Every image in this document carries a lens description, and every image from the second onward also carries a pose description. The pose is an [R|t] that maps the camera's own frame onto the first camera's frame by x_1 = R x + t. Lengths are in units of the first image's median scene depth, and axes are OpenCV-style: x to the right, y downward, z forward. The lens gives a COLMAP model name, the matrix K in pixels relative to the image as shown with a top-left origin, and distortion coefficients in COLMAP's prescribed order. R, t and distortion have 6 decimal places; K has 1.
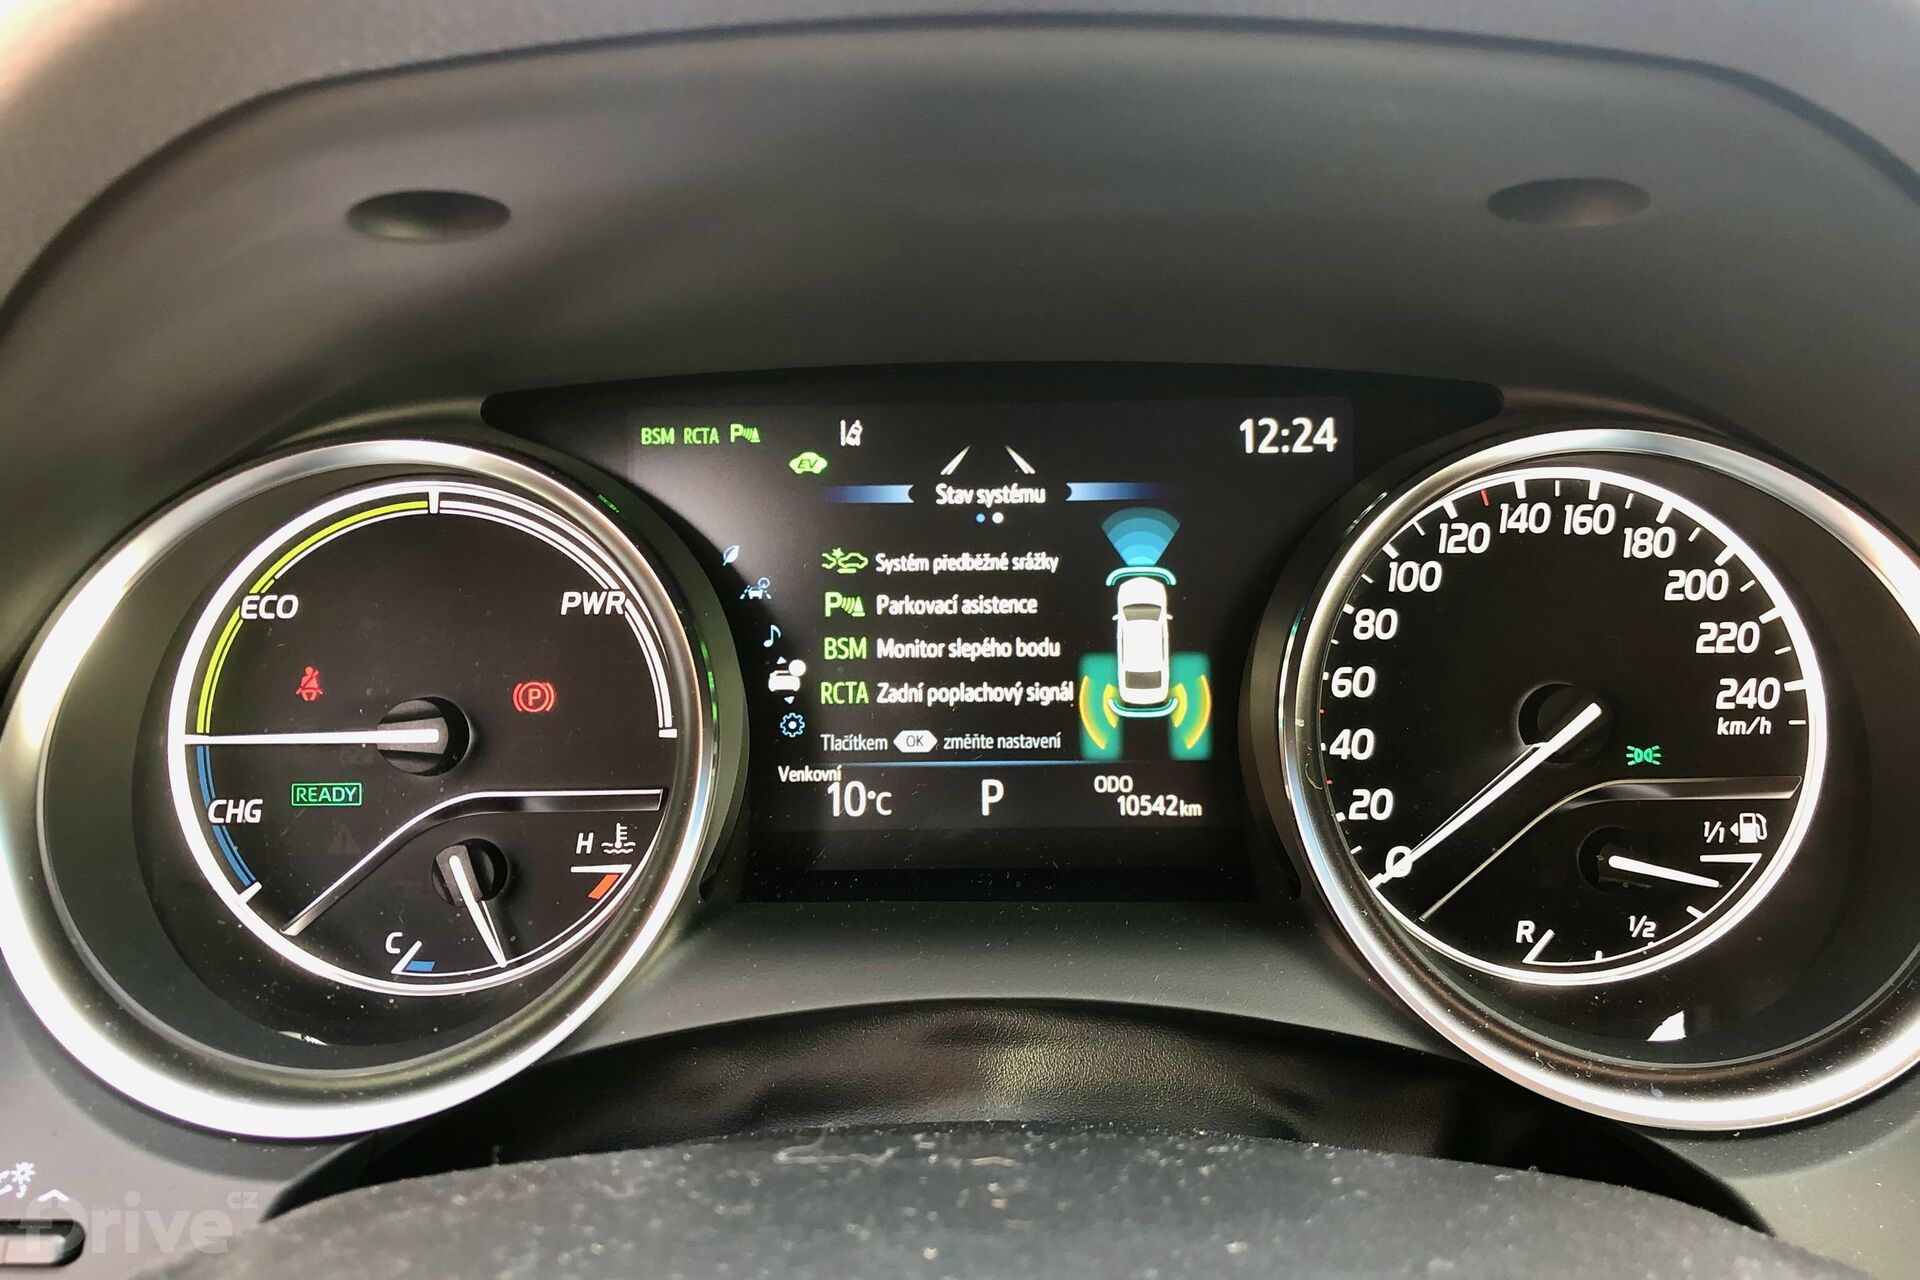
lens RADIAL K [[1606.7, 0, 957.7], [0, 1606.7, 641.0], [0, 0, 1]] dist [0.006304, 0.005384]
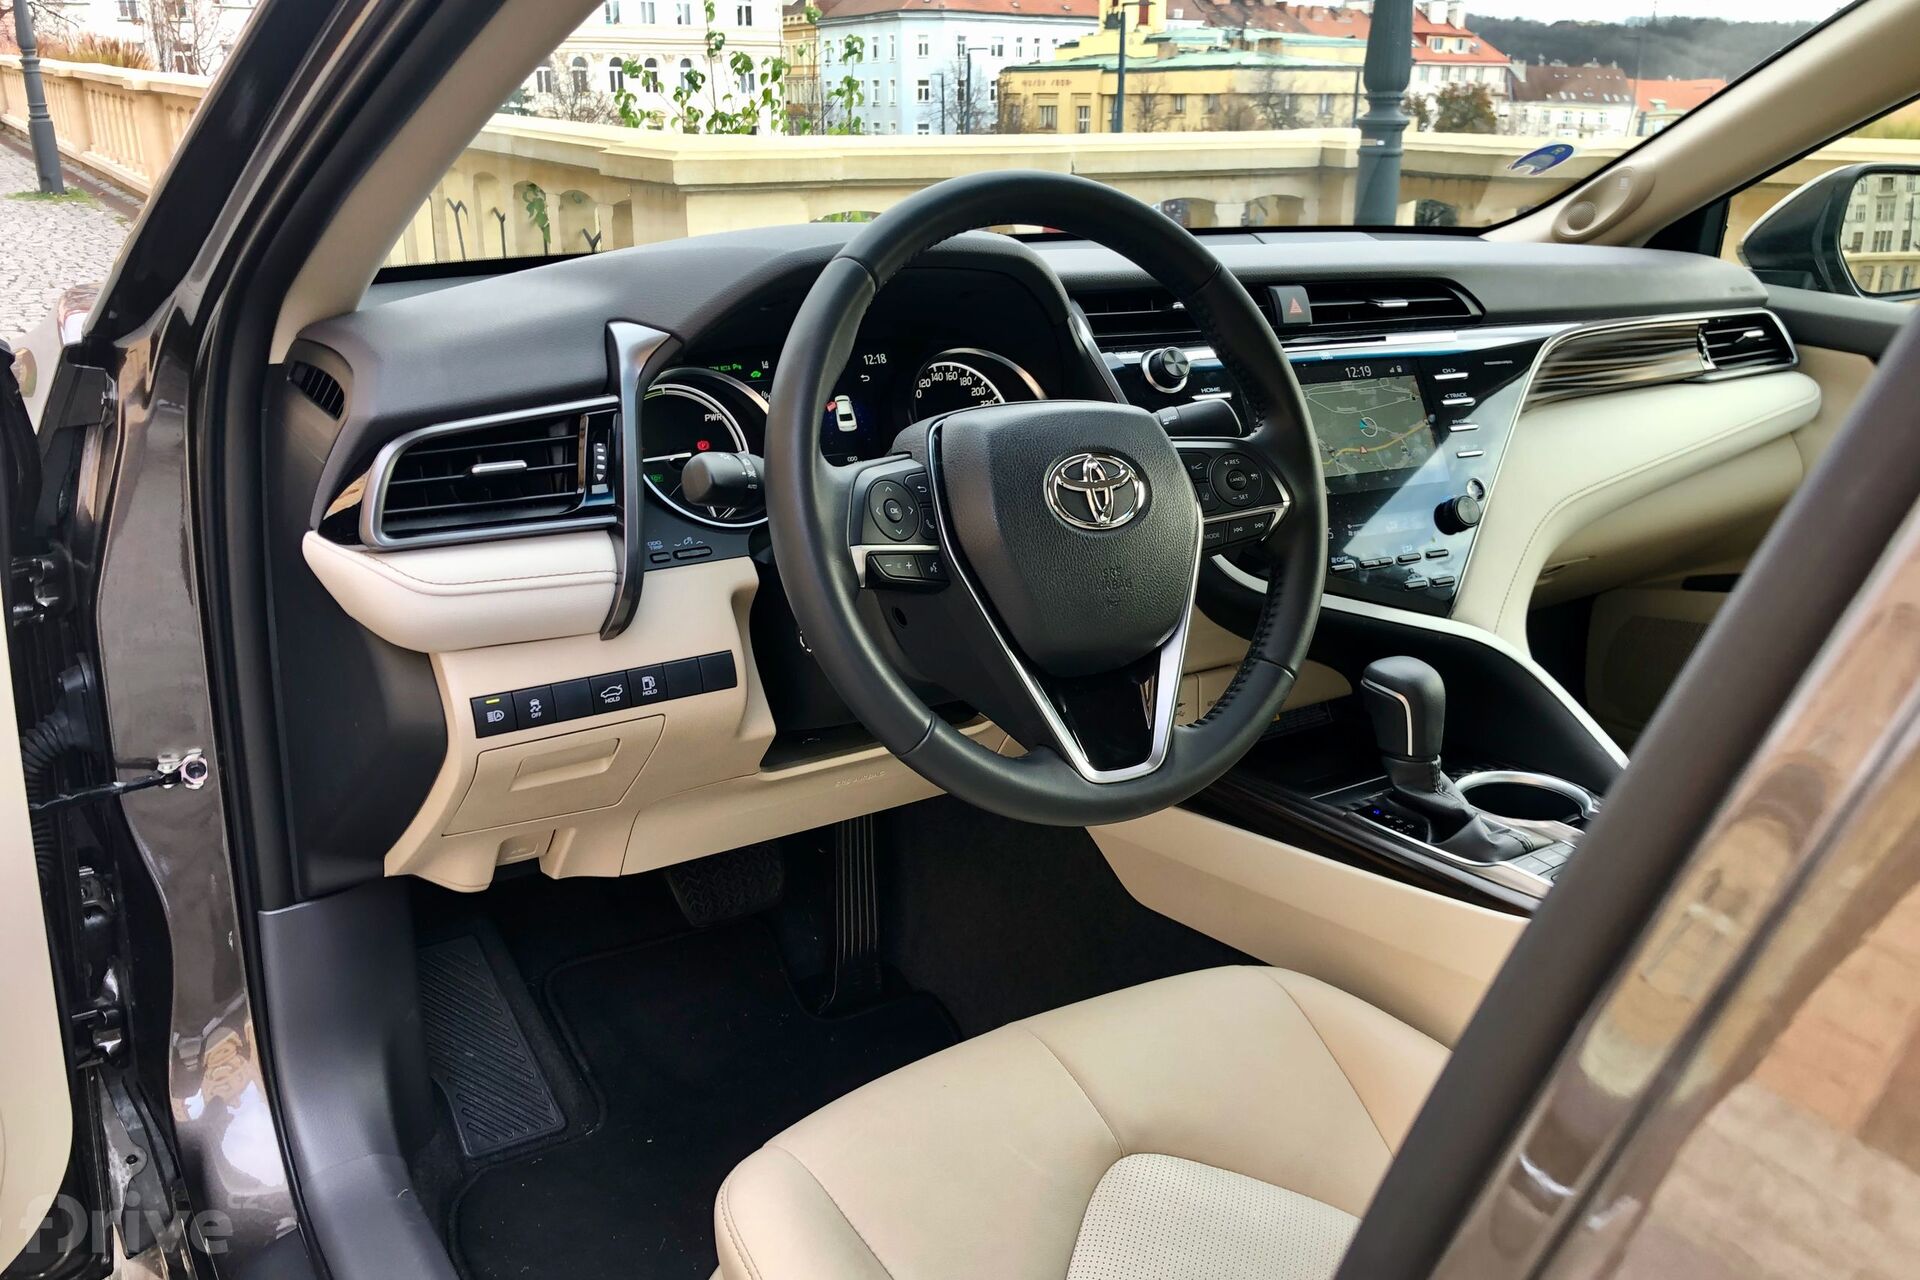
lens RADIAL K [[1606.7, 0, 957.7], [0, 1606.7, 641.0], [0, 0, 1]] dist [0.006304, 0.005384]
pose [[0.831093, -0.148150, 0.536038, -1.695150], [0.177301, 0.984152, -0.002894, 0.545991], [-0.527114, 0.097446, 0.844189, -2.109557]]
